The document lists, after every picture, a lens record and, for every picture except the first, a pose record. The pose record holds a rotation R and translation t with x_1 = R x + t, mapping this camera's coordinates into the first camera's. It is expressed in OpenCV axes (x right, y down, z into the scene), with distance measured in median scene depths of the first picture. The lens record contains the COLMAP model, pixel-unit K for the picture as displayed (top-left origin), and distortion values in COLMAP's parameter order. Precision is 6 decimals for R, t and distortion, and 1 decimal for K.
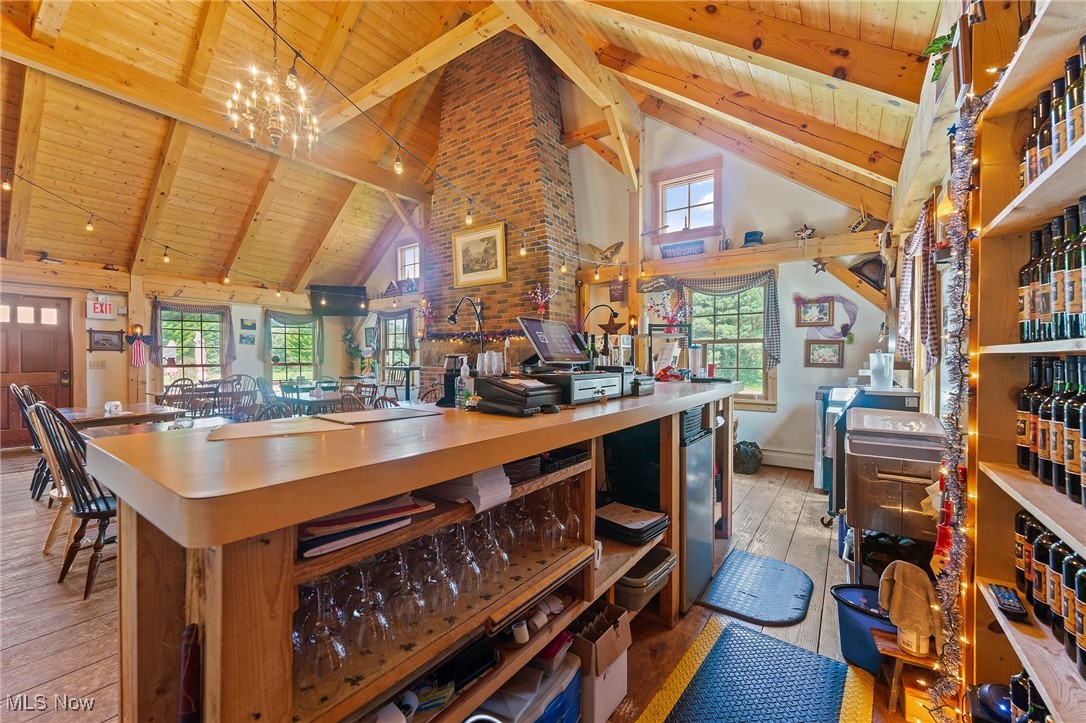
lens RADIAL K [[430.2, 0, 543.0], [0, 430.2, 361.5], [0, 0, 1]] dist [0.001164, 0.000220]
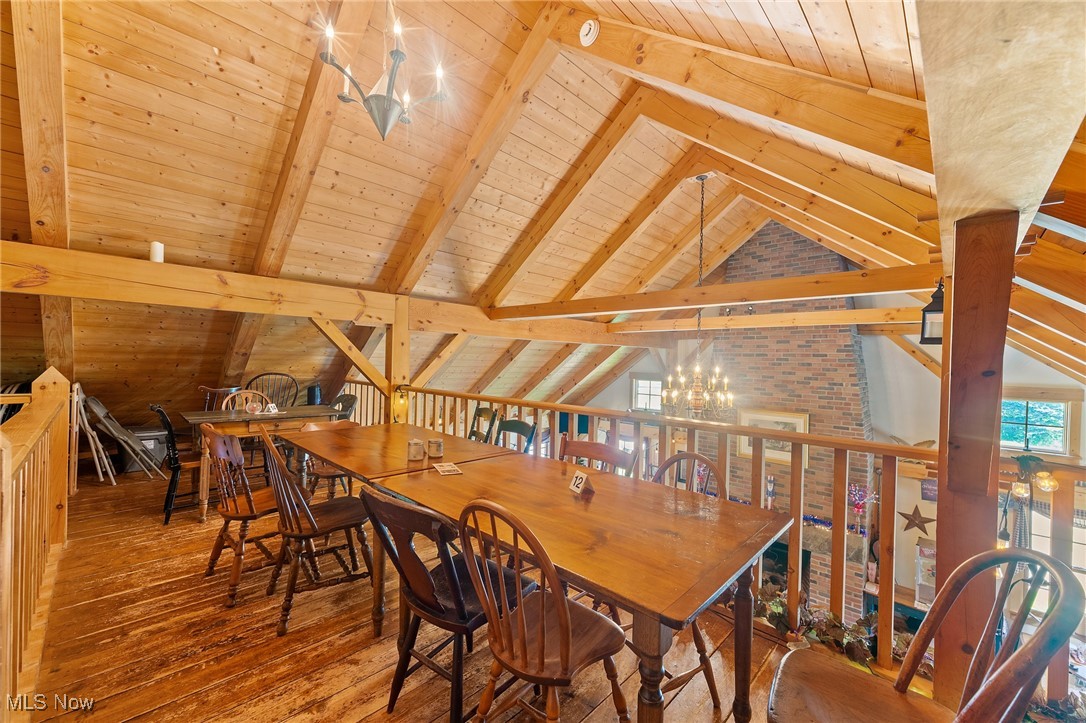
lens RADIAL K [[430.2, 0, 543.0], [0, 430.2, 361.5], [0, 0, 1]] dist [0.001164, 0.000220]
pose [[0.987687, 0.022171, -0.154862, -0.578462], [-0.022588, 0.999744, -0.000935, -0.438435], [0.154802, 0.004422, 0.987936, -0.161994]]
